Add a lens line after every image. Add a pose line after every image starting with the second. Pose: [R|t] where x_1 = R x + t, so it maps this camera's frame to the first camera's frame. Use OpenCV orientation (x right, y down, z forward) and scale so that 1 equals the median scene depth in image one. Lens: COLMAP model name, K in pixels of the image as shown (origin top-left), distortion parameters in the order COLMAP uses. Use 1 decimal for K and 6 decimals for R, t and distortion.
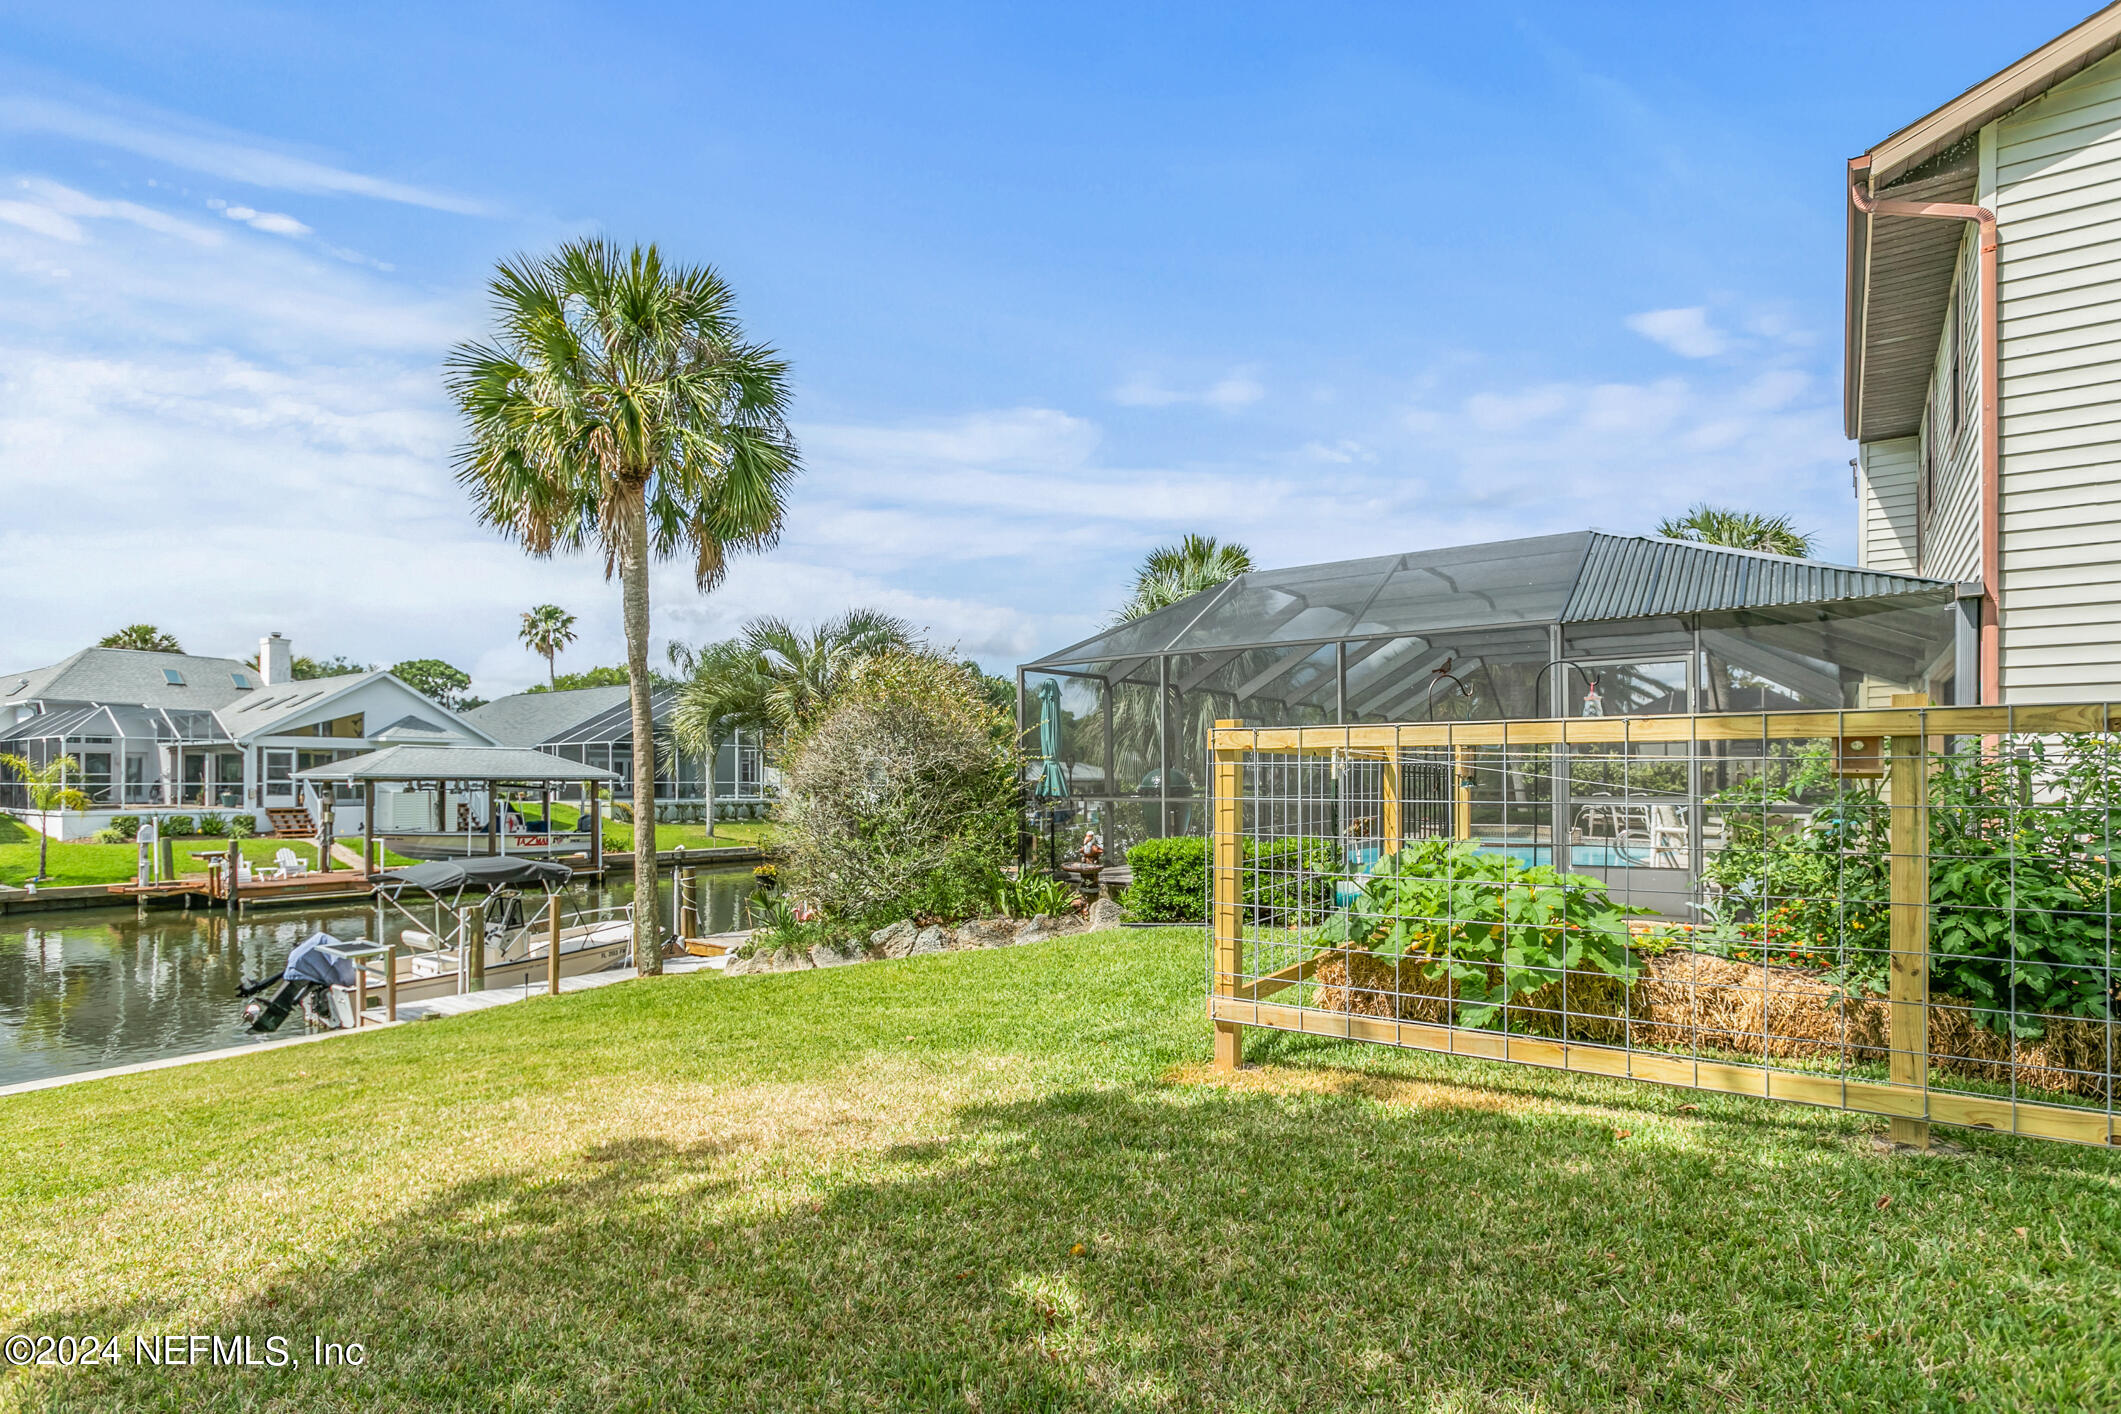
lens RADIAL K [[1061.6, 0, 1066.5], [0, 1061.6, 762.3], [0, 0, 1]] dist [-0.002133, -0.000345]
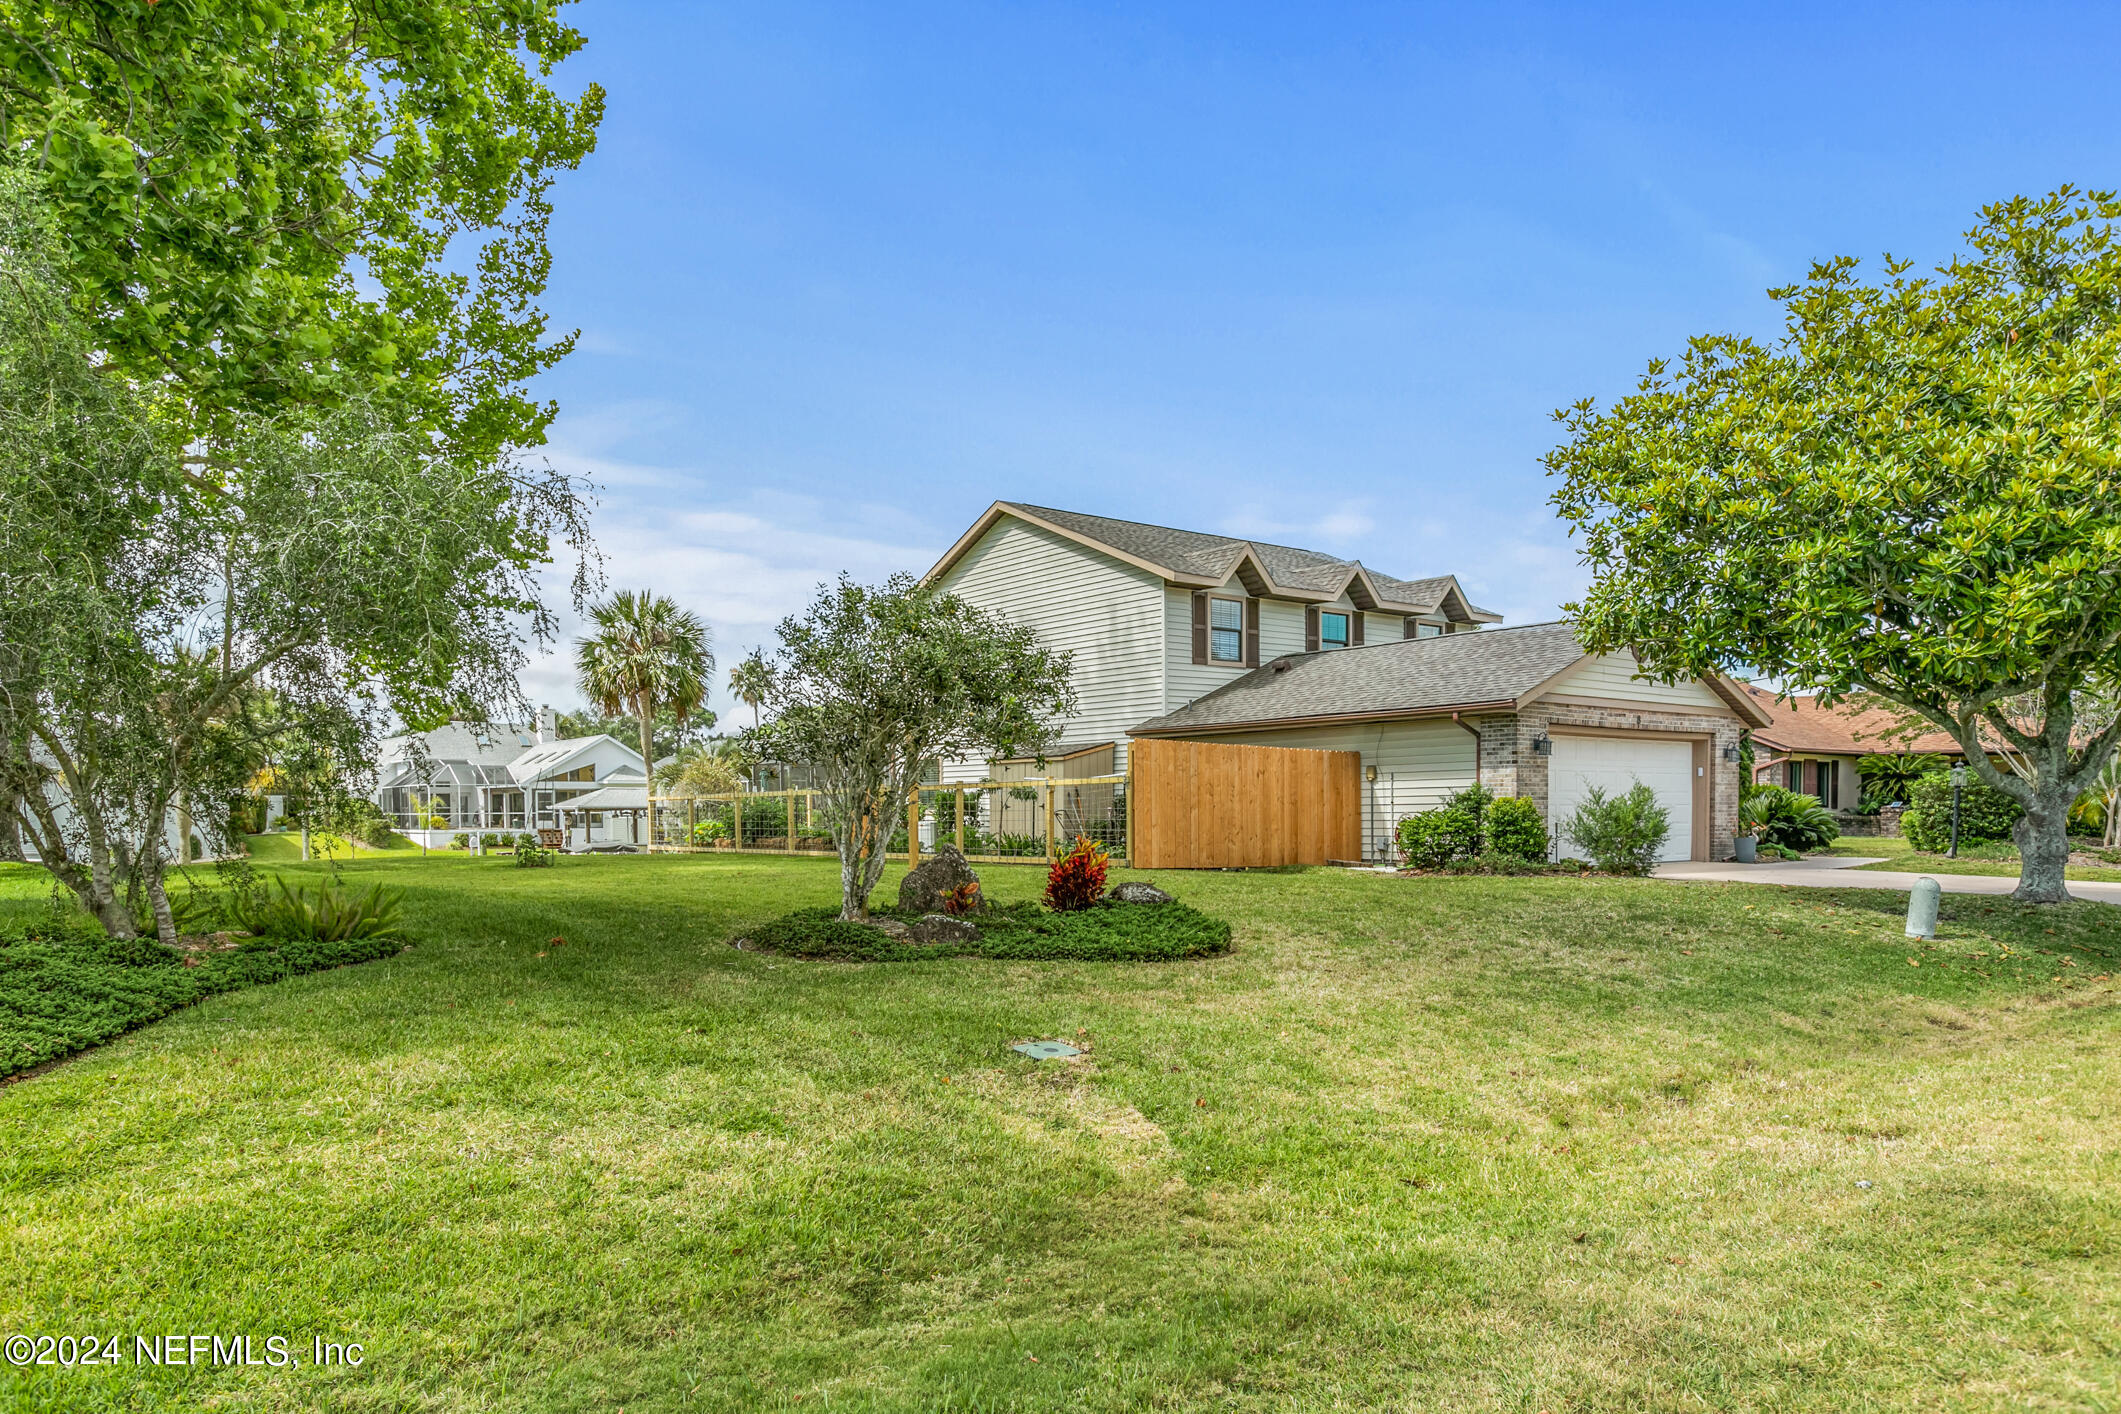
lens RADIAL K [[1376.6, 0, 1062.8], [0, 1376.6, 853.3], [0, 0, 1]] dist [0.018275, 0.000833]
pose [[0.955071, 0.003368, -0.296358, 0.538687], [0.010200, 0.998970, 0.044224, -0.001680], [0.296202, -0.045260, 0.954052, -0.652388]]
